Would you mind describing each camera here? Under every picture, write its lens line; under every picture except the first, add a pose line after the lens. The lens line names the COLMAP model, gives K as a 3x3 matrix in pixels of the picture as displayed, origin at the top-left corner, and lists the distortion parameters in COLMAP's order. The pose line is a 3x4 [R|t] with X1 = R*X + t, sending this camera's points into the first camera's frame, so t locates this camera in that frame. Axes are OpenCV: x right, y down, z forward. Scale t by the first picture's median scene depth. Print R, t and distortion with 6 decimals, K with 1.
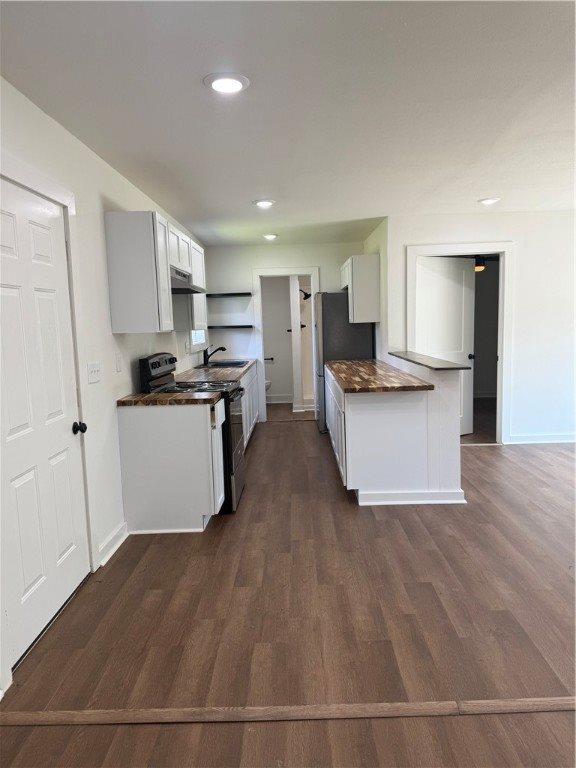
lens RADIAL K [[552.7, 0, 291.3], [0, 552.7, 384.6], [0, 0, 1]] dist [0.075591, -0.078452]
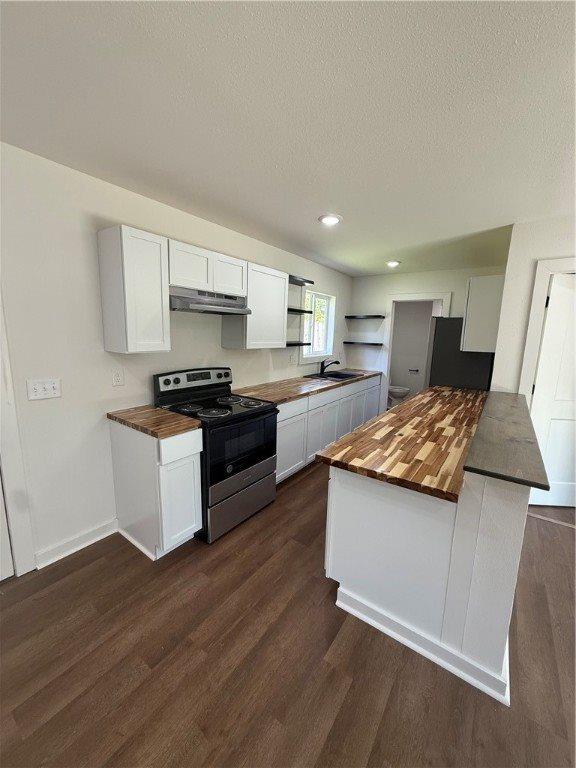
lens RADIAL K [[308.8, 0, 288.2], [0, 308.8, 380.2], [0, 0, 1]] dist [-0.003157, -0.000558]
pose [[0.814233, 0.145936, -0.561895, 0.252162], [-0.119534, 0.989293, 0.083726, -0.106326], [0.568098, -0.001007, 0.822960, 0.603990]]
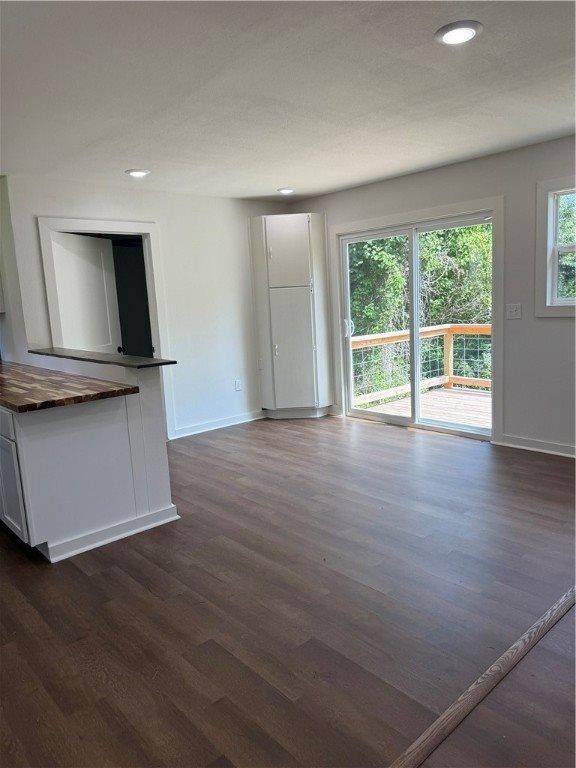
lens RADIAL K [[554.8, 0, 291.4], [0, 554.8, 373.1], [0, 0, 1]] dist [0.078570, -0.084436]
pose [[0.743779, -0.103986, 0.660288, -0.102912], [0.107201, 0.993595, 0.035721, -0.022362], [-0.659773, 0.044215, 0.750163, 0.220105]]
